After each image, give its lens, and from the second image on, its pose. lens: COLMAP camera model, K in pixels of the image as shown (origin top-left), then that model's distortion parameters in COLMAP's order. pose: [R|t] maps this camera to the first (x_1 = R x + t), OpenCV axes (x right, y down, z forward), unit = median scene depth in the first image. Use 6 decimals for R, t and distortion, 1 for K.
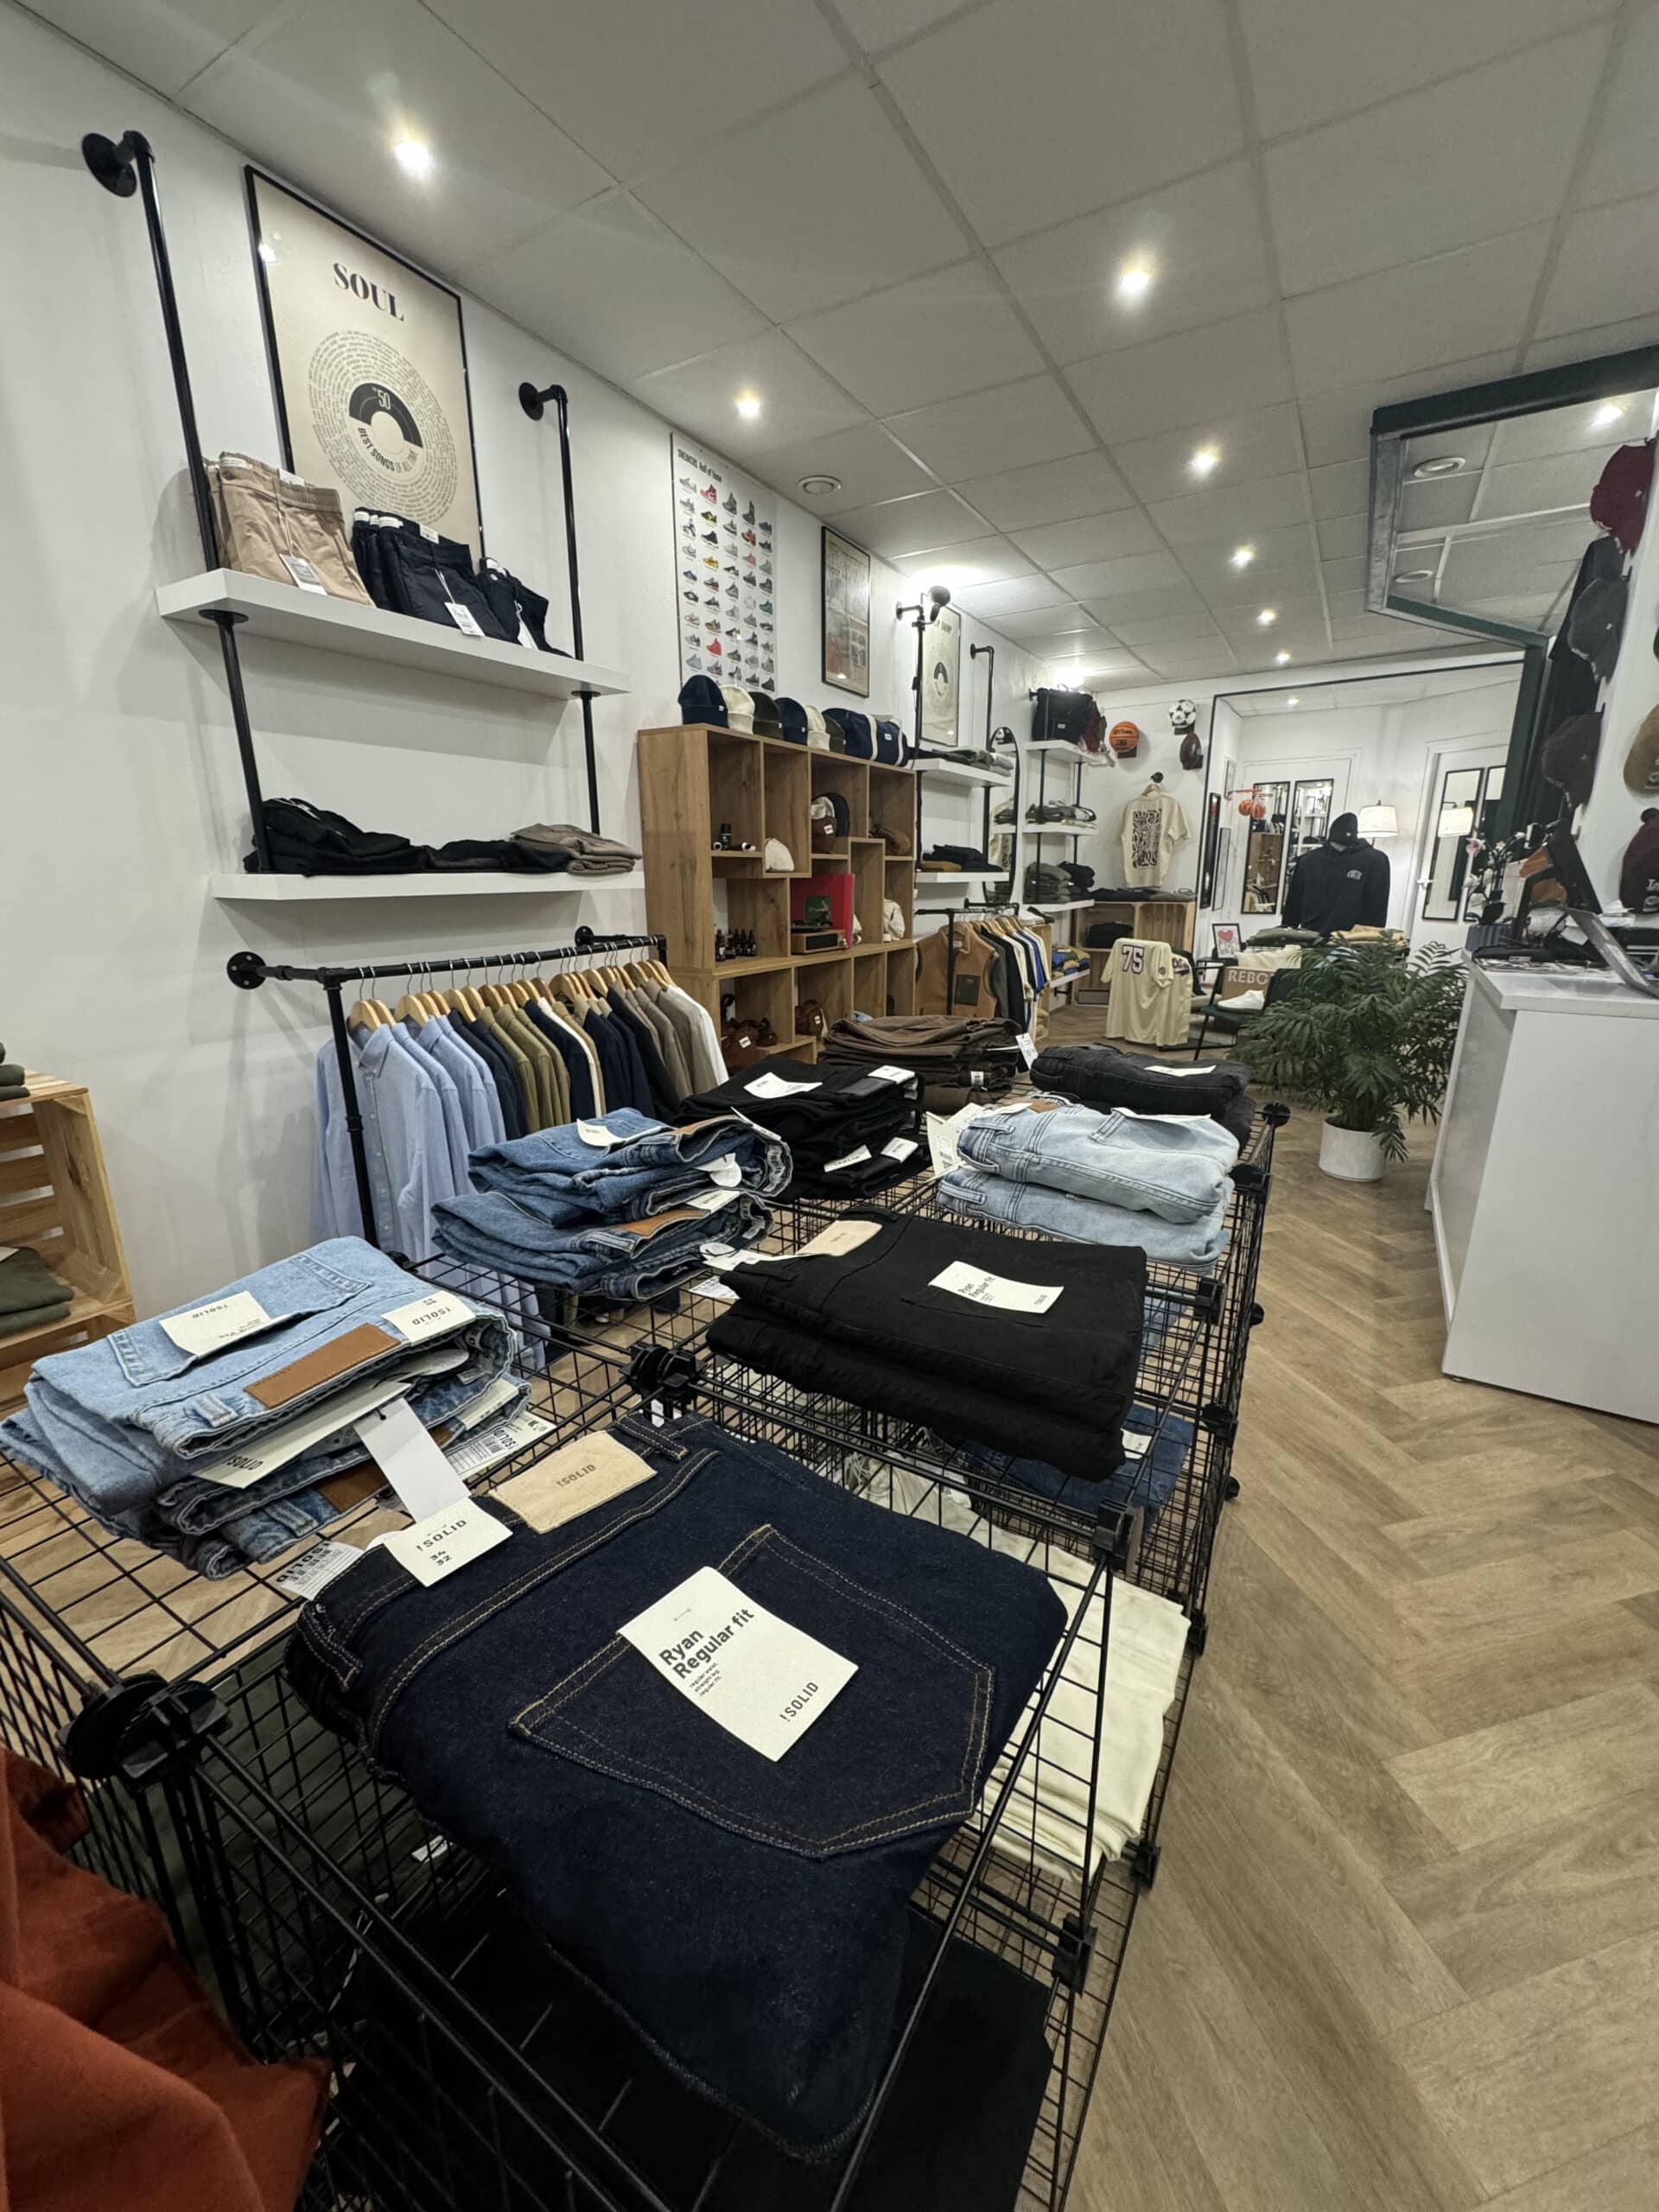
lens RADIAL K [[879.1, 0, 829.5], [0, 879.1, 1106.0], [0, 0, 1]] dist [-0.001300, -0.000235]
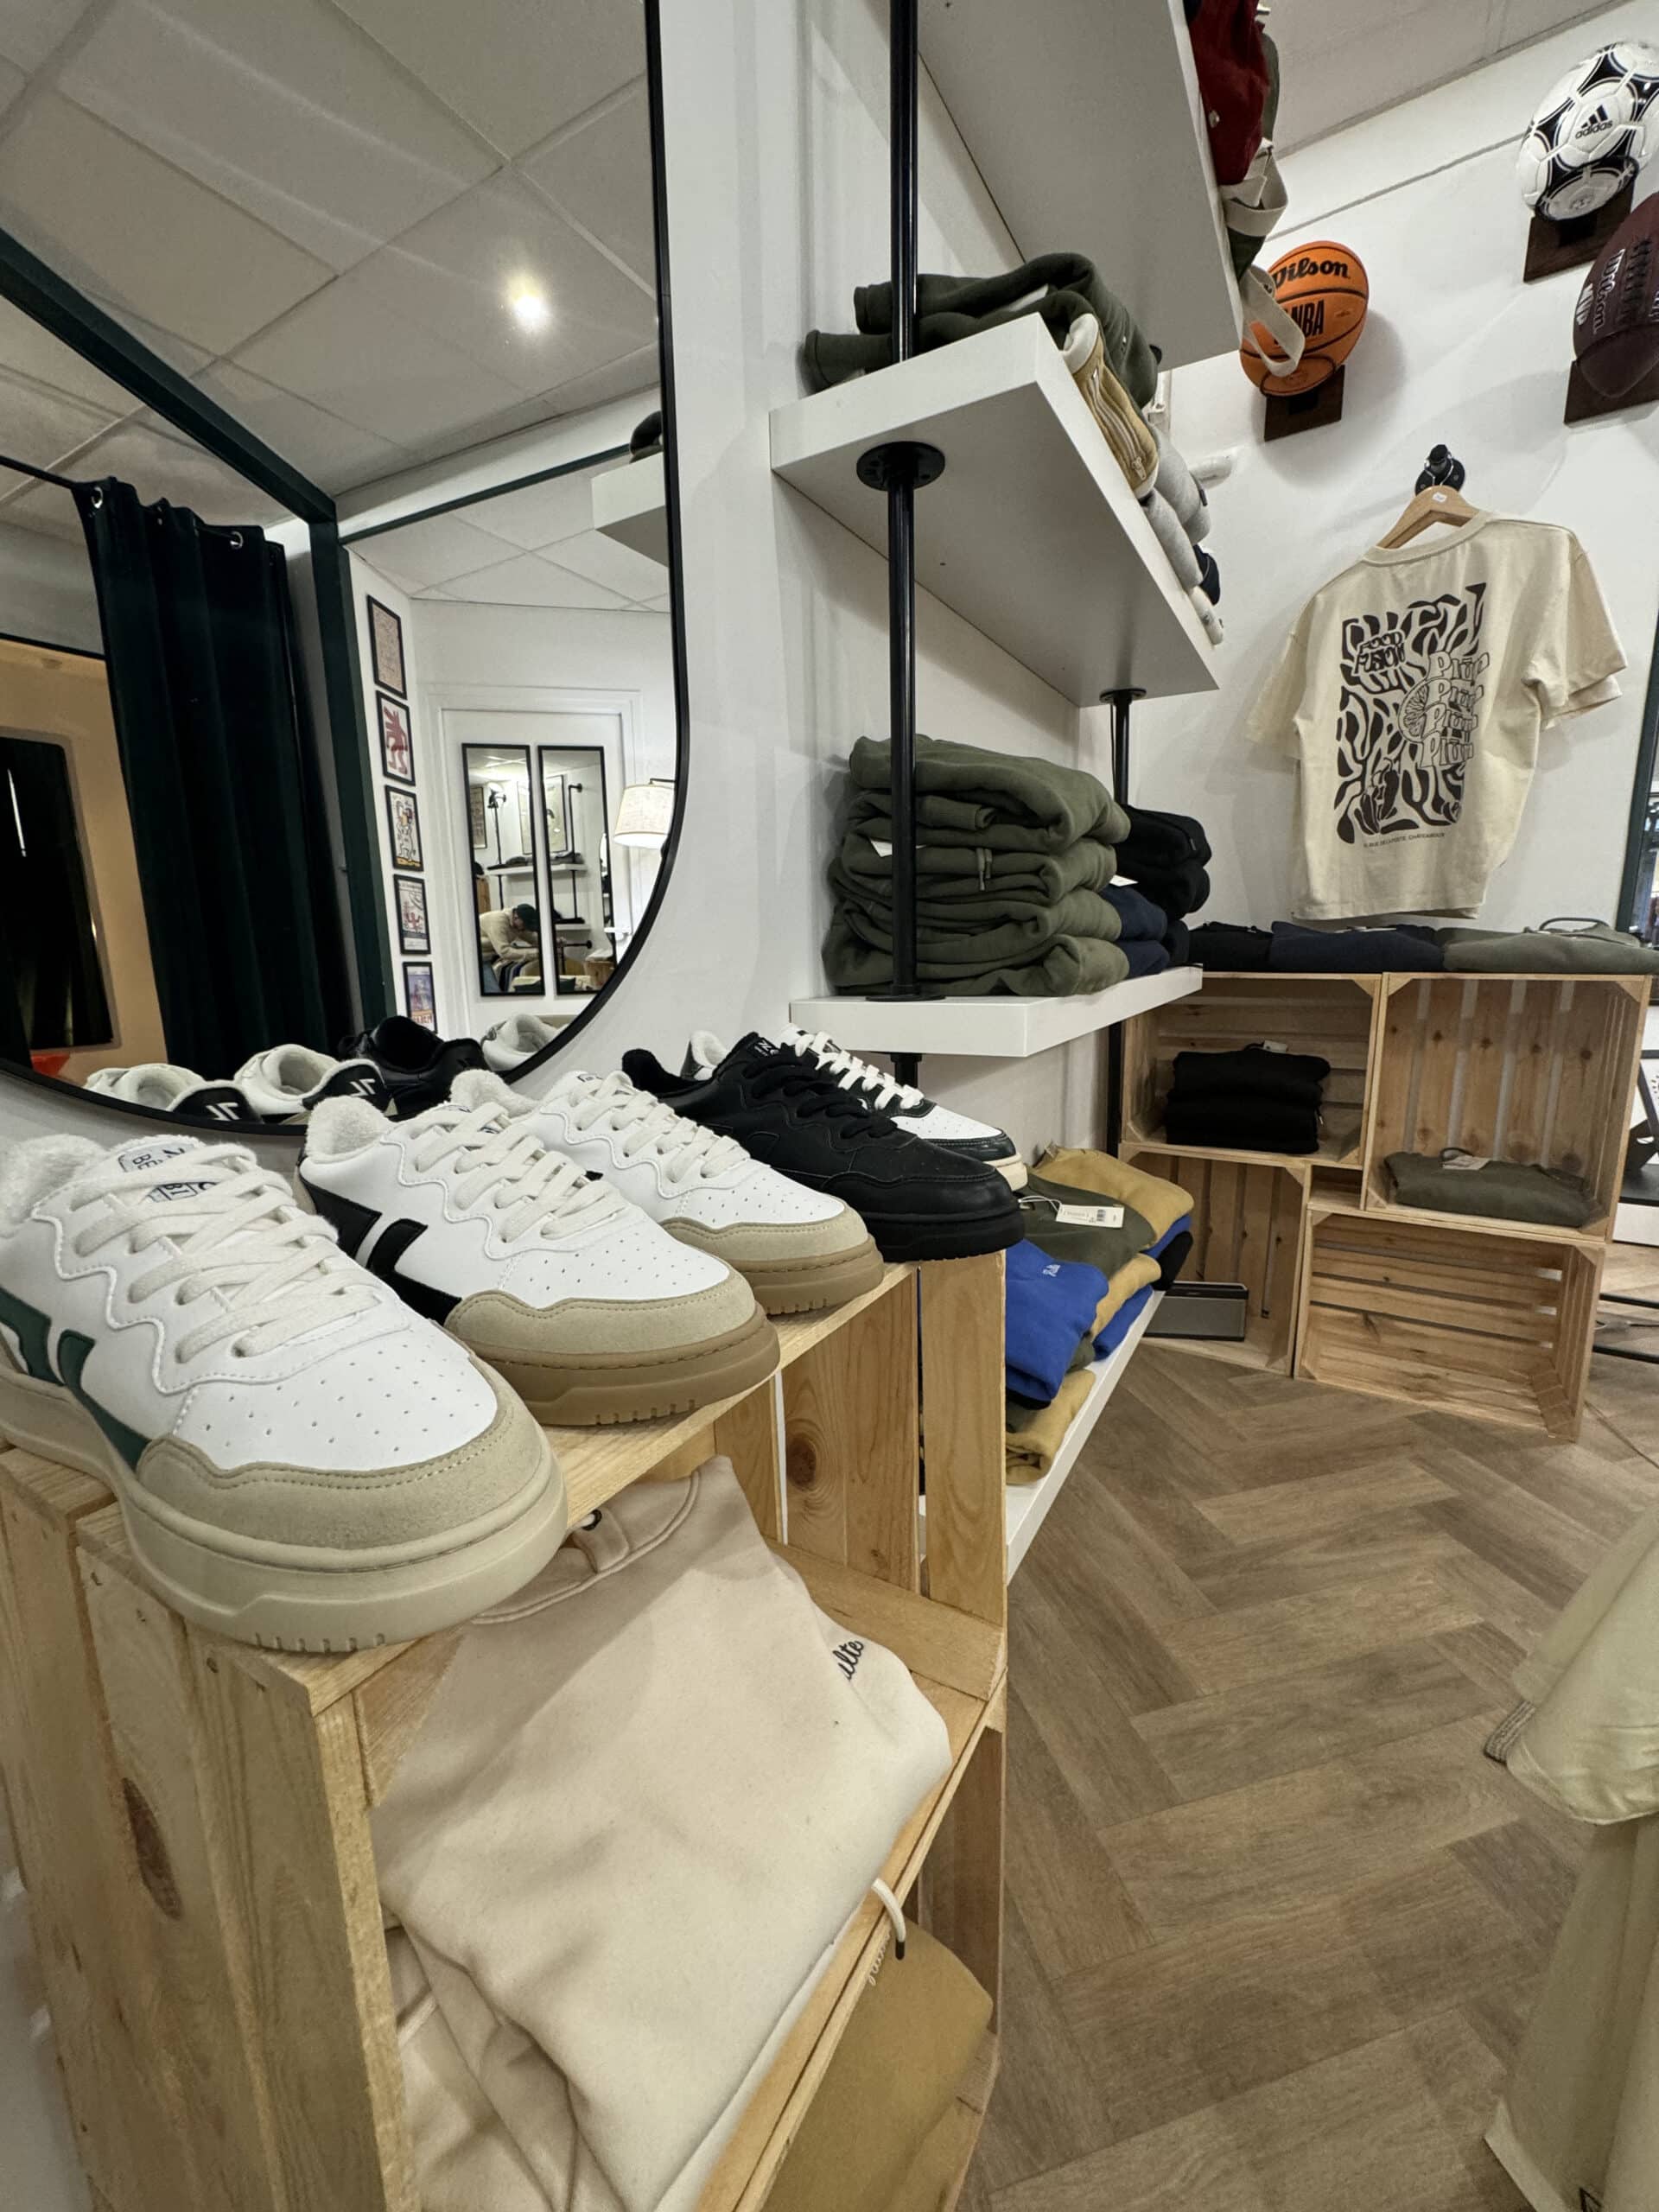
lens RADIAL K [[879.1, 0, 829.5], [0, 879.1, 1106.0], [0, 0, 1]] dist [-0.001300, -0.000235]
pose [[0.999998, -0.001791, -0.000381, 0.210691], [0.001760, 0.997556, -0.069852, -0.189775], [0.000505, 0.069851, 0.997557, 0.805138]]
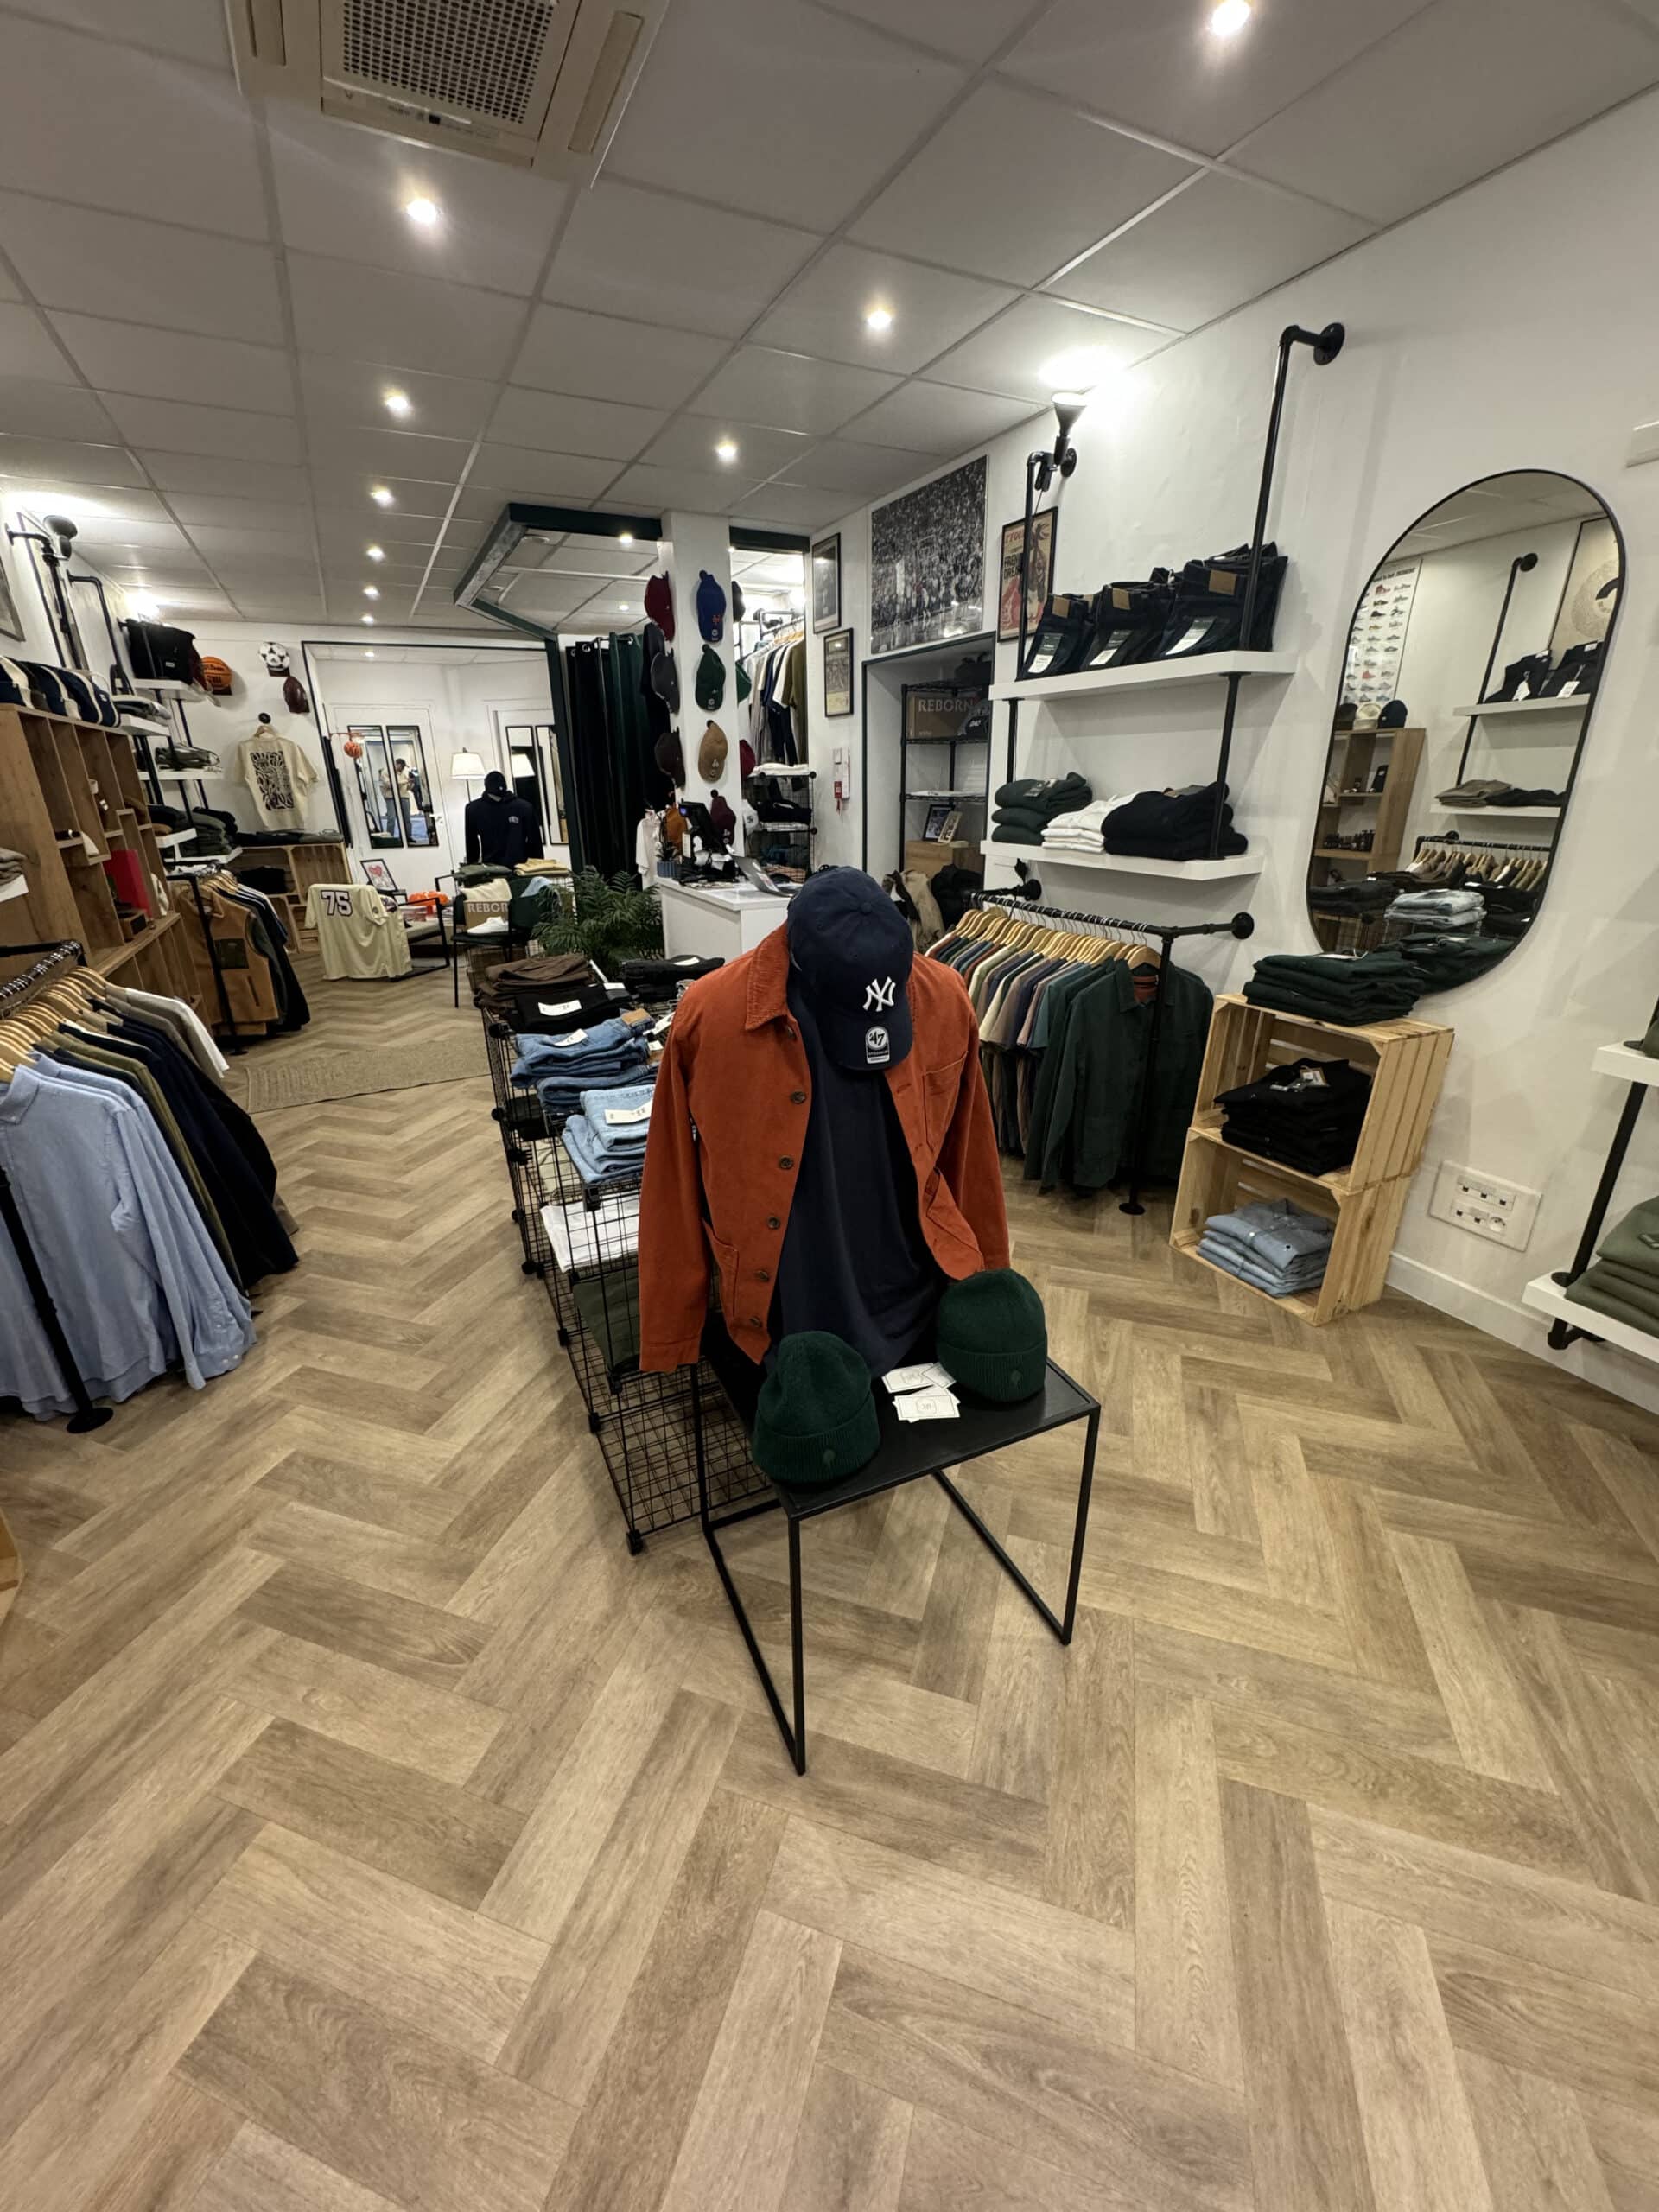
lens RADIAL K [[879.1, 0, 829.5], [0, 879.1, 1106.0], [0, 0, 1]] dist [-0.001300, -0.000235]
pose [[0.536700, -0.297334, 0.789649, -0.214399], [0.226610, 0.952265, 0.204545, -0.012172], [-0.812774, 0.069163, 0.578460, -0.077299]]
